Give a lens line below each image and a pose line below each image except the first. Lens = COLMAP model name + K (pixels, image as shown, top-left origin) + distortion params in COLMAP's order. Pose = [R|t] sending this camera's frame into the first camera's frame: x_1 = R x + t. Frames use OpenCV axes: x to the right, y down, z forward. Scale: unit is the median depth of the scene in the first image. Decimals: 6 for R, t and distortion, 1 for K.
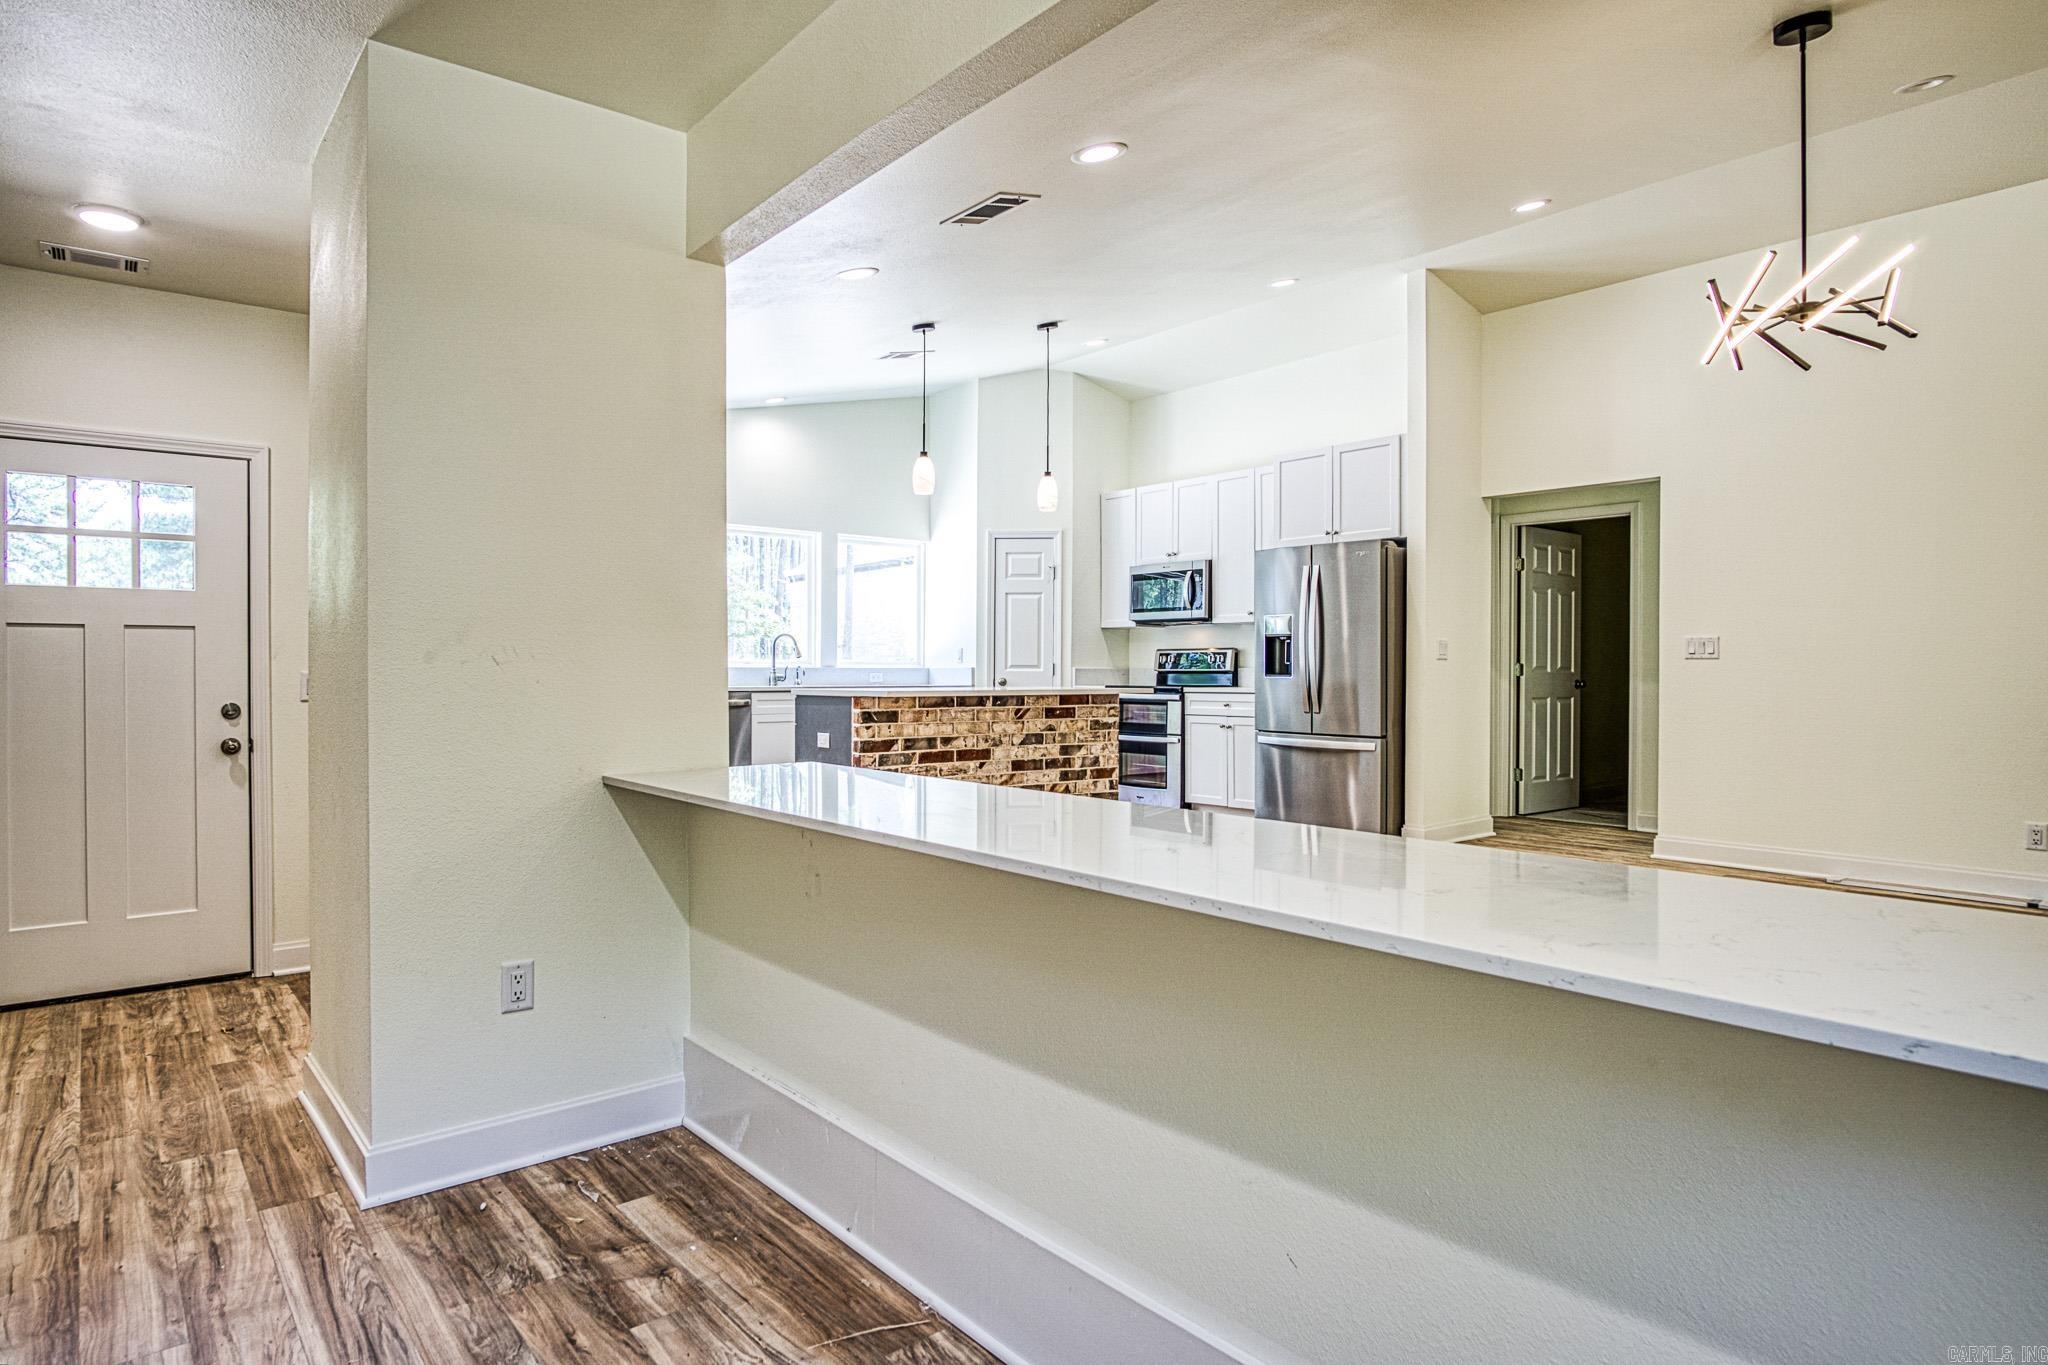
lens RADIAL K [[1096.7, 0, 1037.0], [0, 1096.7, 679.5], [0, 0, 1]] dist [-0.031434, 0.003609]
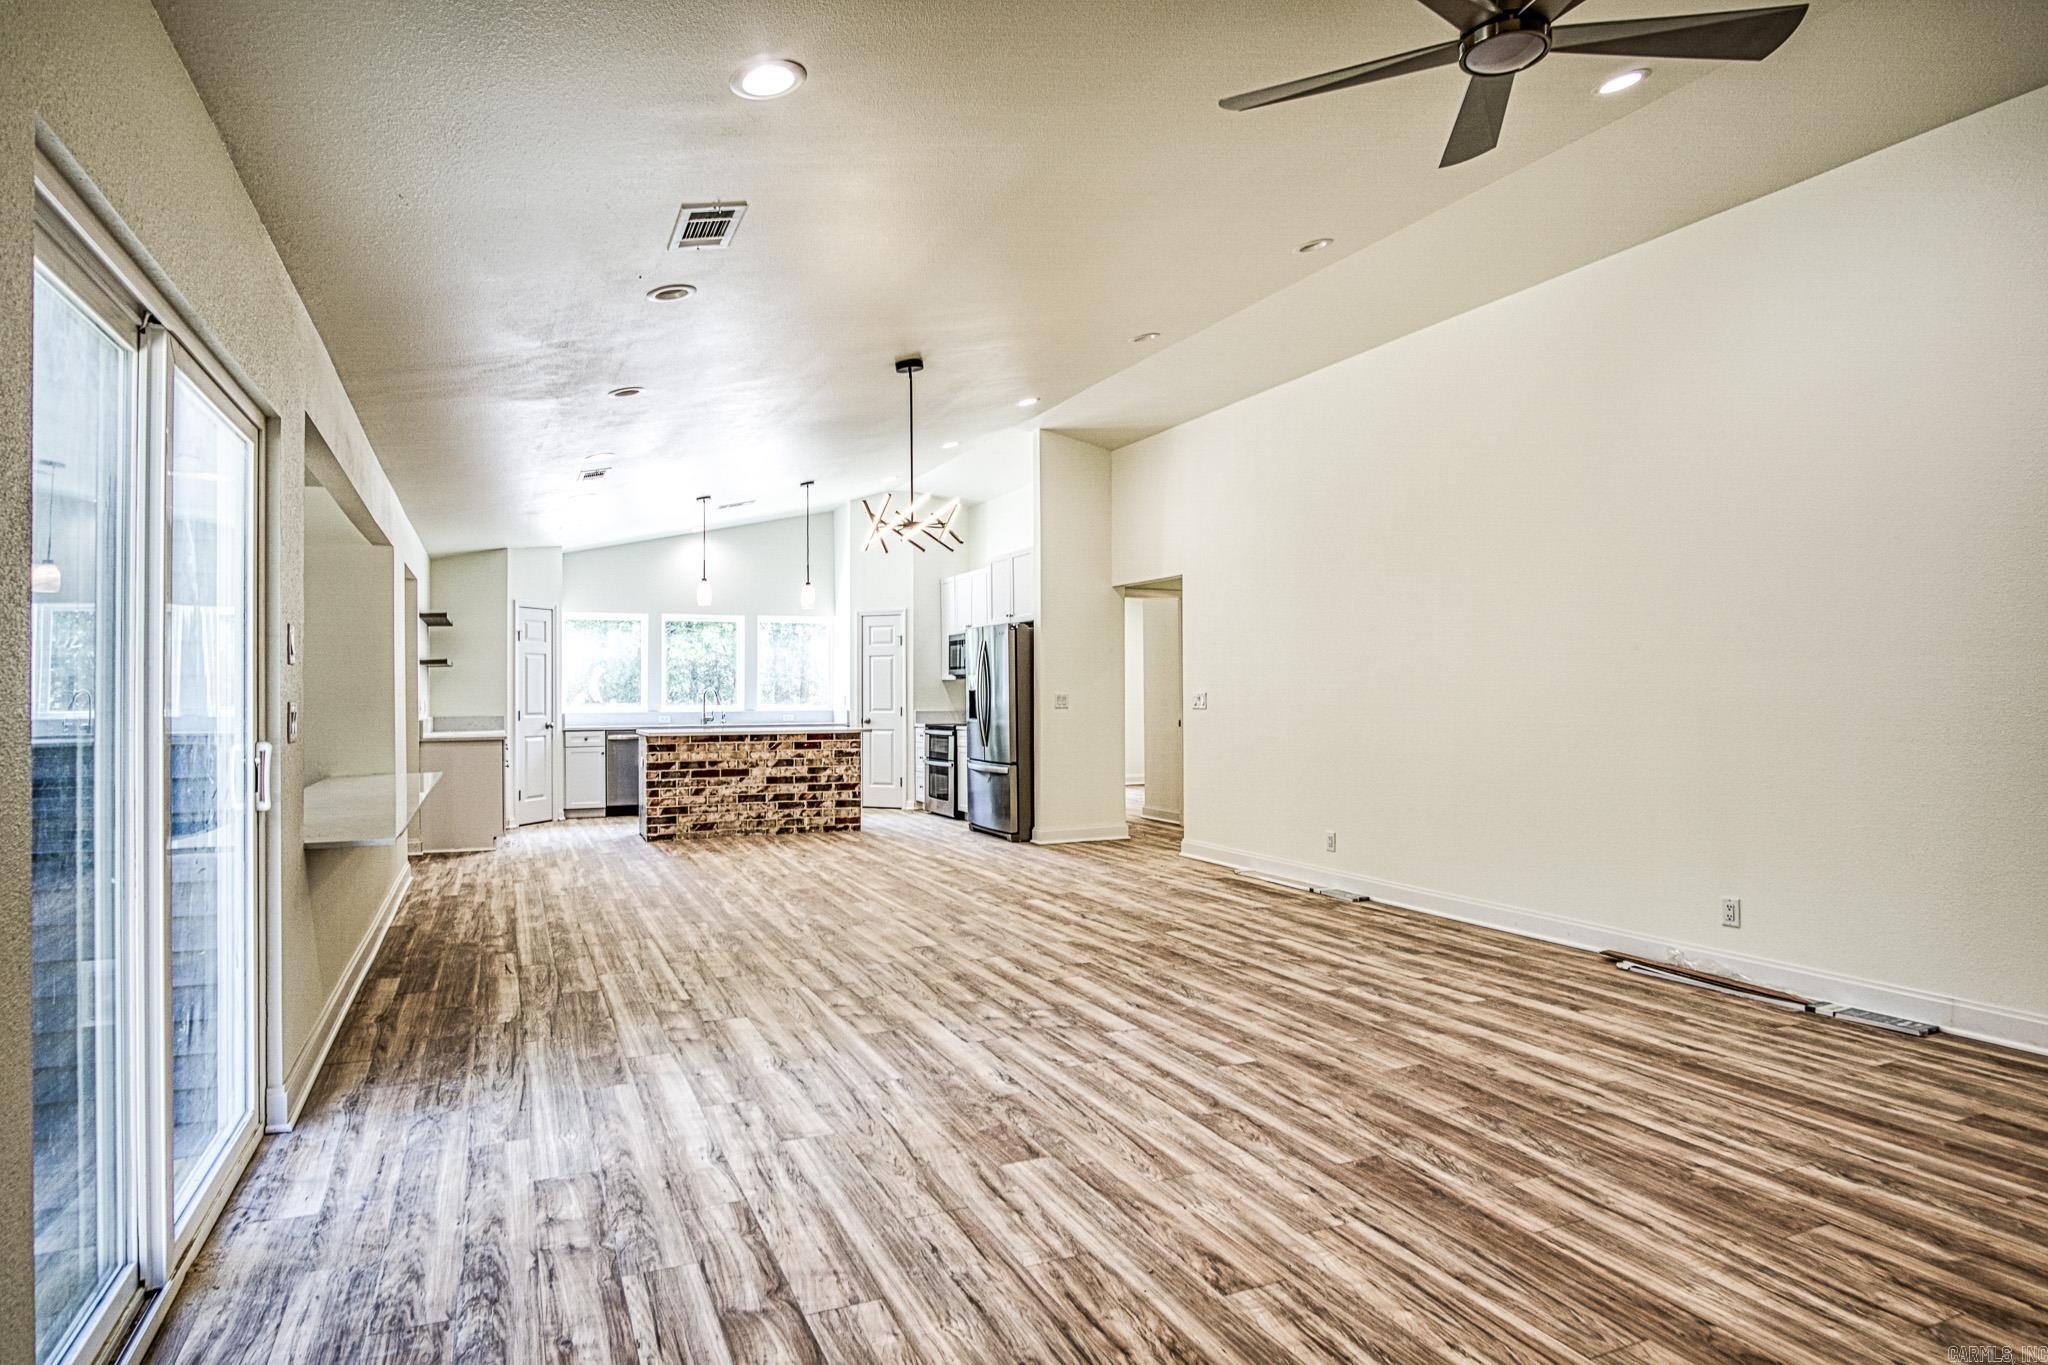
lens RADIAL K [[1096.7, 0, 1013.2], [0, 1096.7, 689.7], [0, 0, 1]] dist [-0.031434, 0.003609]
pose [[0.961235, -0.008873, -0.275587, 0.719651], [0.005712, 0.999908, -0.012271, -0.025934], [0.275670, 0.010221, 0.961198, -0.361262]]
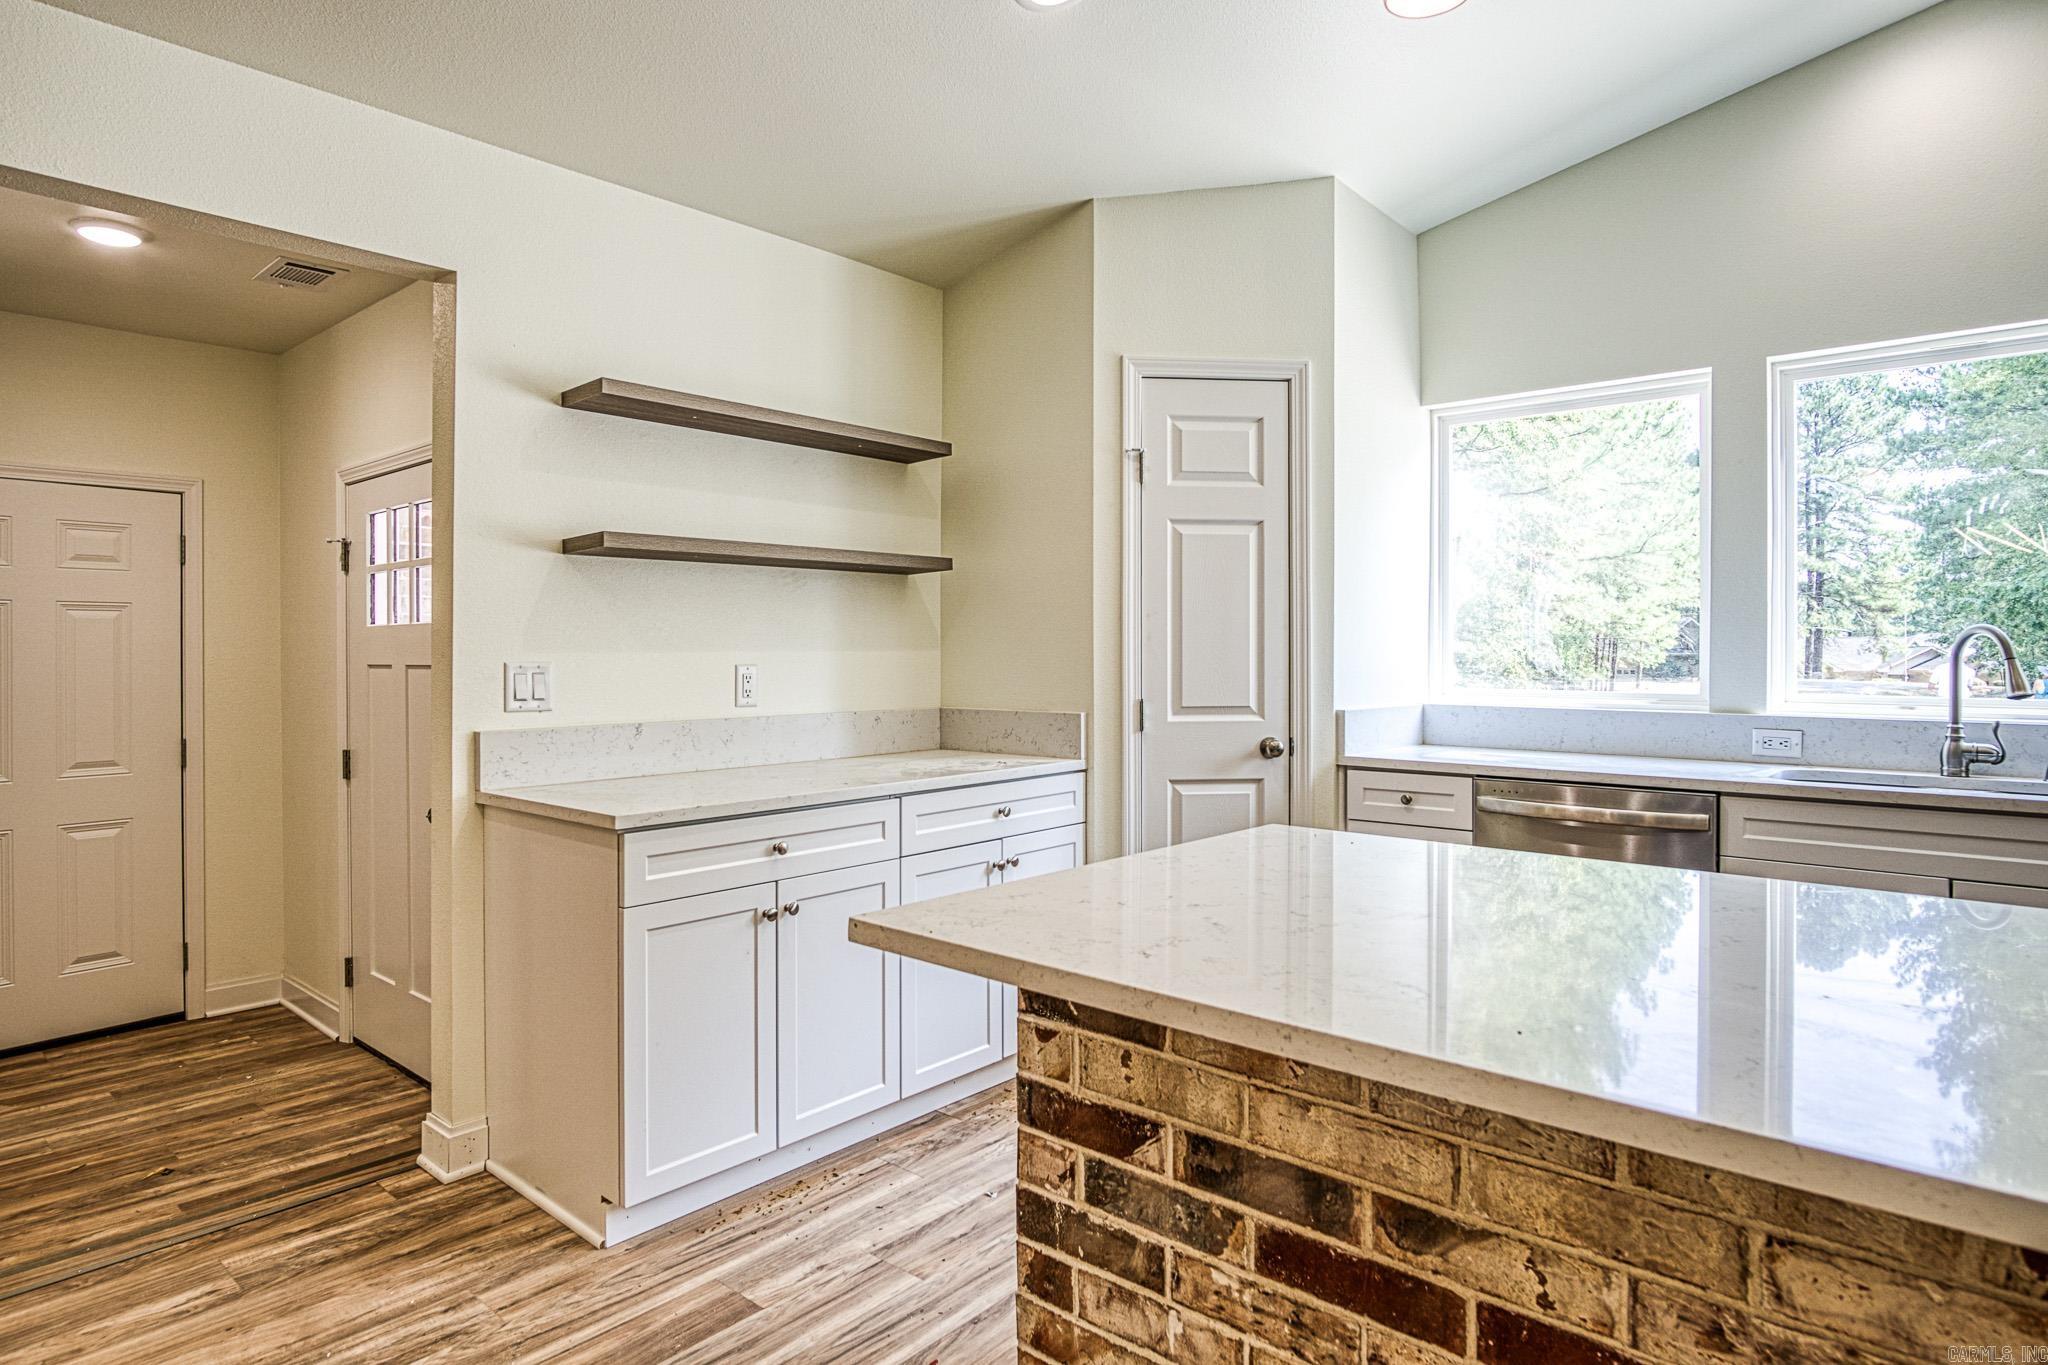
lens RADIAL K [[1096.7, 0, 1021.7], [0, 1096.7, 673.9], [0, 0, 1]] dist [-0.031434, 0.003609]
pose [[0.111946, 0.001950, -0.993712, 0.090601], [0.002020, 0.999996, 0.002189, -0.037777], [0.993712, -0.002252, 0.111941, 0.866795]]
